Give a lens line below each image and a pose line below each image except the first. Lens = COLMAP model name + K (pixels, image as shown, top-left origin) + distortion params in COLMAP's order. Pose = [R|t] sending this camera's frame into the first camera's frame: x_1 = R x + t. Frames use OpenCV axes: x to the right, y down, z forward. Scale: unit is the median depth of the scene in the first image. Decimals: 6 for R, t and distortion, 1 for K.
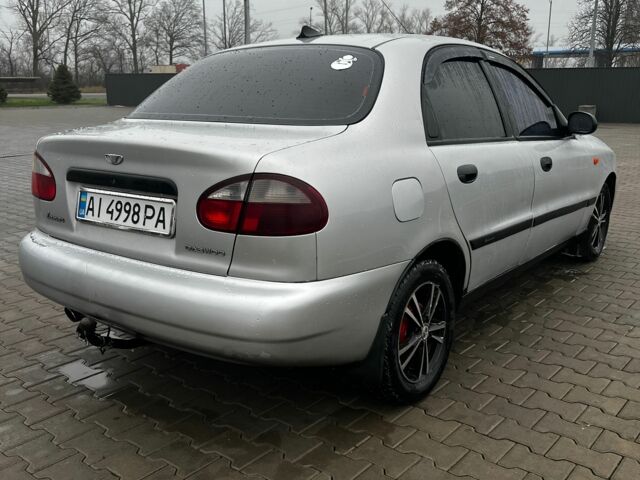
lens RADIAL K [[627.4, 0, 332.1], [0, 627.4, 244.5], [0, 0, 1]] dist [0.067122, 0.000000]
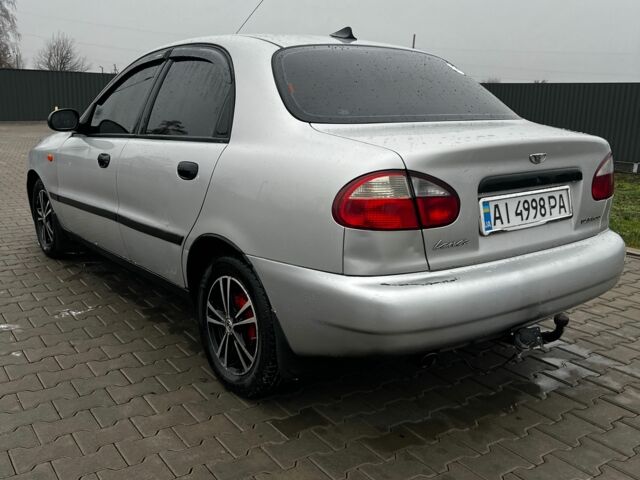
lens RADIAL K [[627.4, 0, 320.2], [0, 627.4, 236.4], [0, 0, 1]] dist [0.067122, 0.000000]
pose [[0.285642, -0.206288, 0.935871, -1.388563], [0.209455, 0.966386, 0.149085, -0.232435], [-0.935167, 0.153438, 0.319248, 0.991321]]
